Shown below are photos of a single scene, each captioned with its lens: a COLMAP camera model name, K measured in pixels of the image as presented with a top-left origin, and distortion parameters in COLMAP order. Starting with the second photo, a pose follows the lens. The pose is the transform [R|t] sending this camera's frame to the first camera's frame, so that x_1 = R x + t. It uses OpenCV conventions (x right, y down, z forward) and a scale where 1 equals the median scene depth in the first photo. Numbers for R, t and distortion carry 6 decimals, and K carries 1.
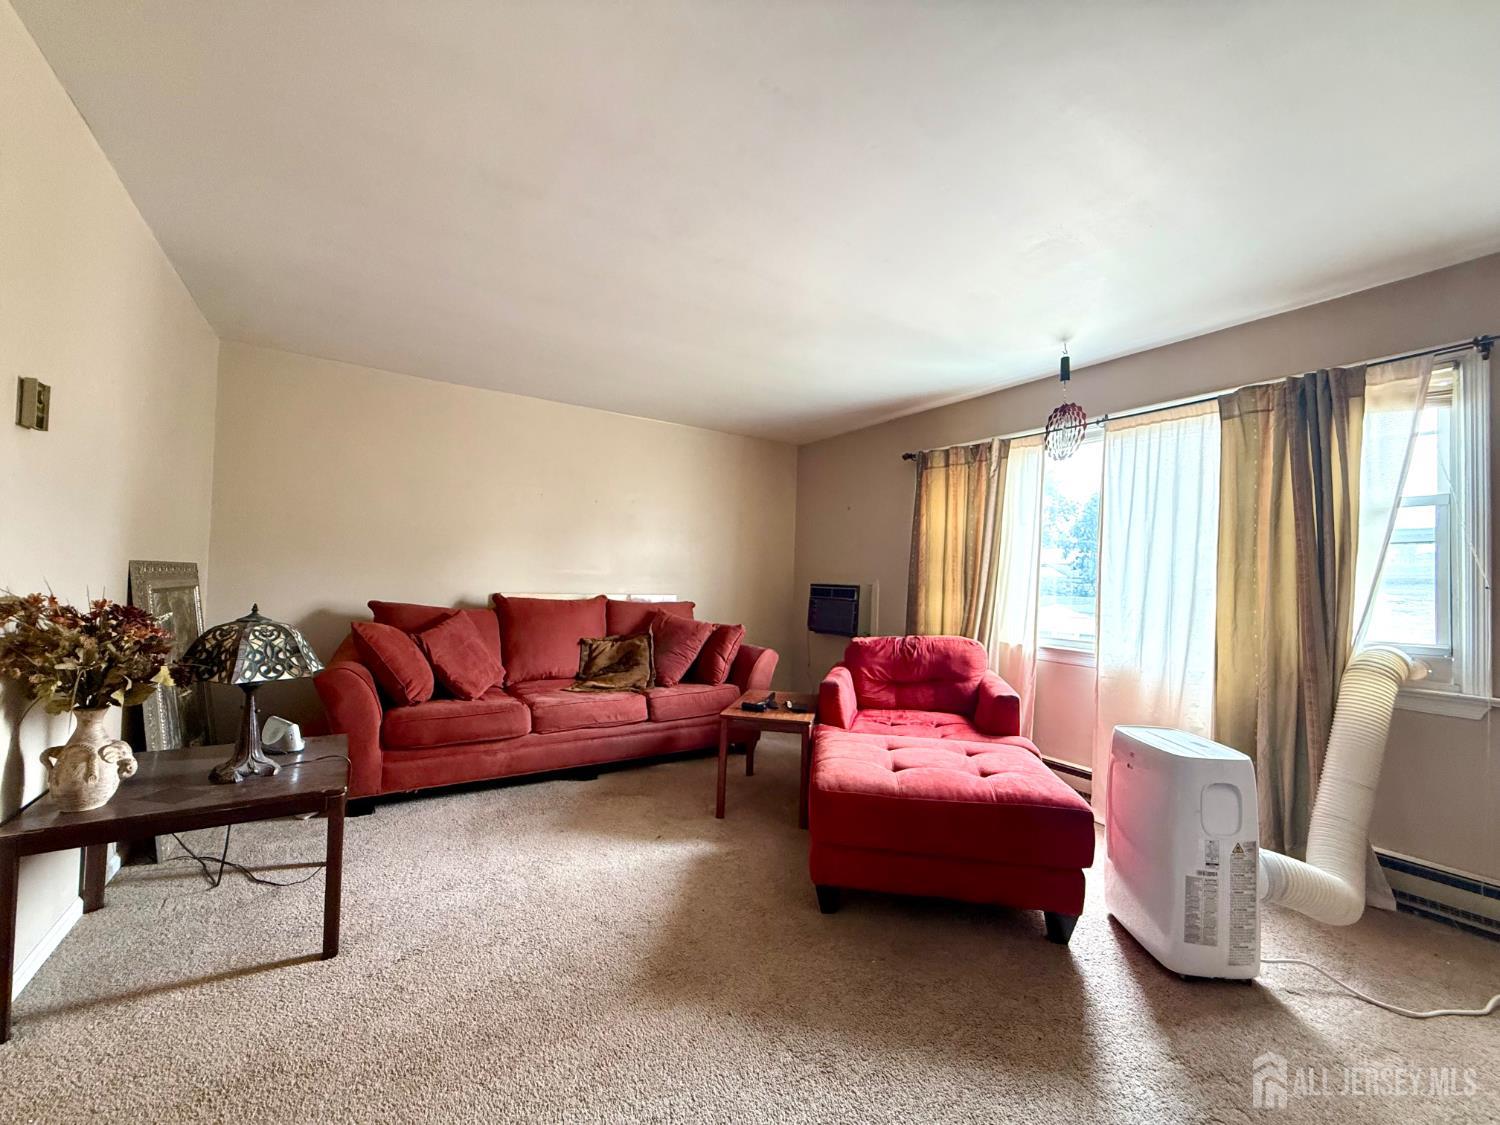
lens RADIAL K [[601.8, 0, 750.0], [0, 601.8, 562.5], [0, 0, 1]] dist [0.001725, 0.000704]
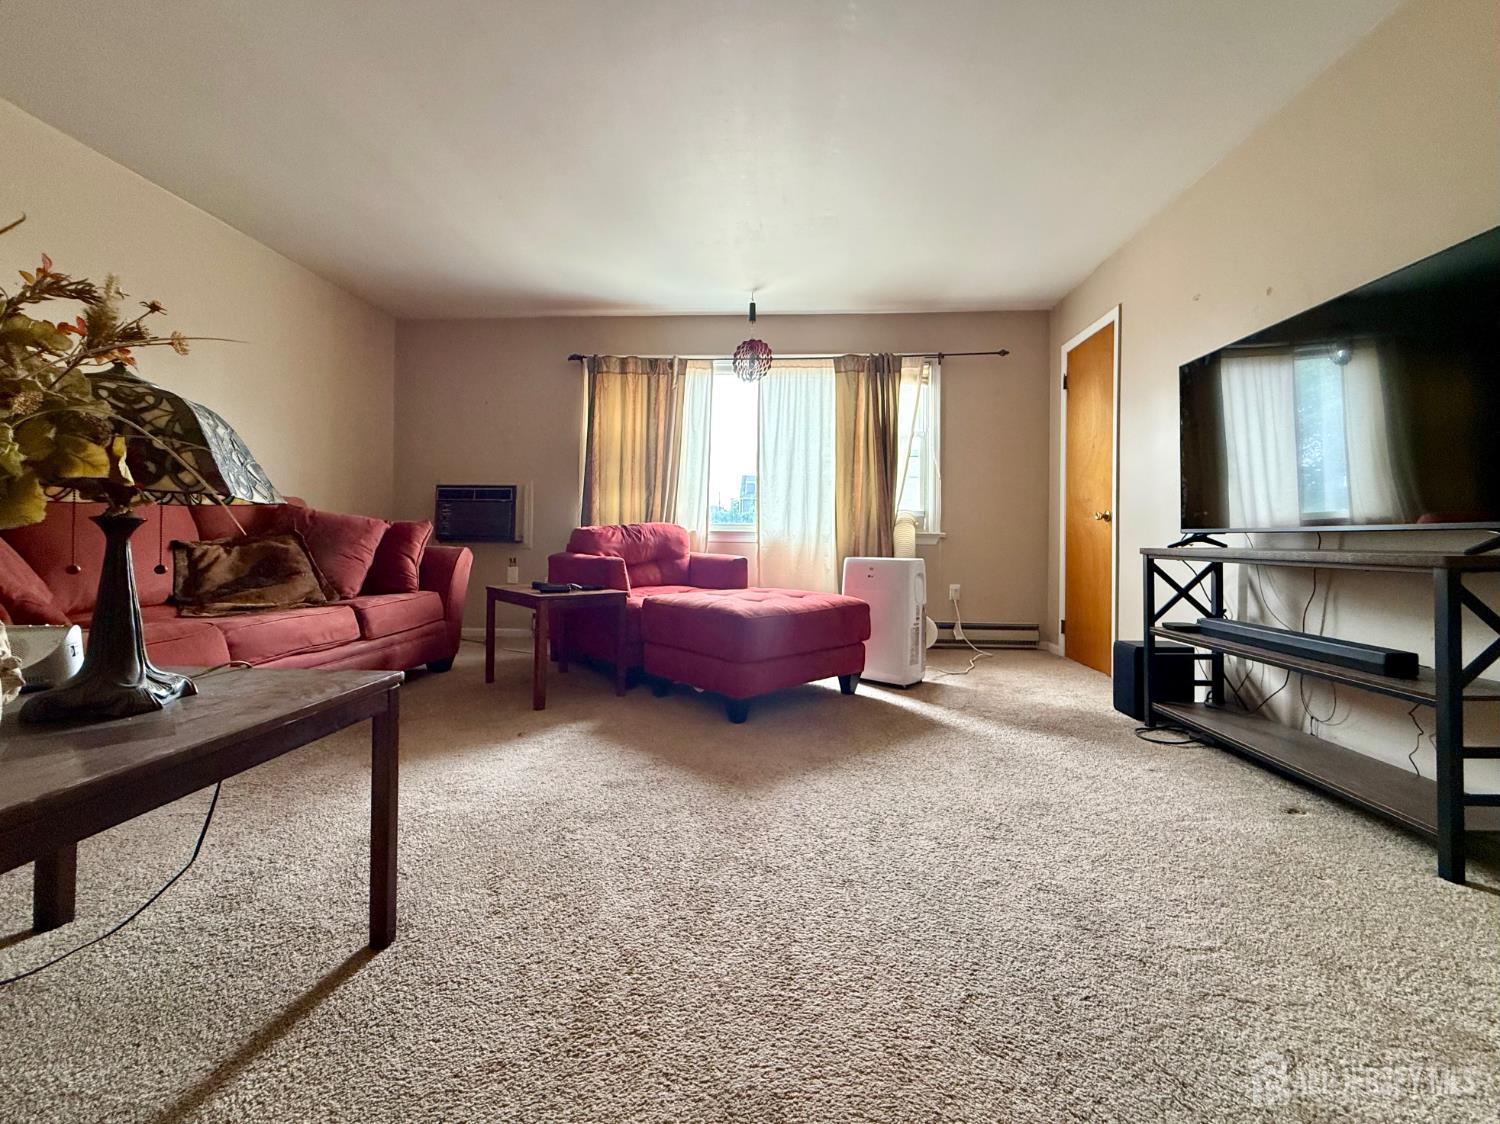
lens RADIAL K [[612.3, 0, 747.7], [0, 612.3, 539.3], [0, 0, 1]] dist [0.021993, 0.000097]
pose [[0.605493, -0.026994, 0.795392, -0.478118], [-0.016937, 0.998761, 0.046789, 0.093628], [-0.795670, -0.041802, 0.604286, 0.155184]]
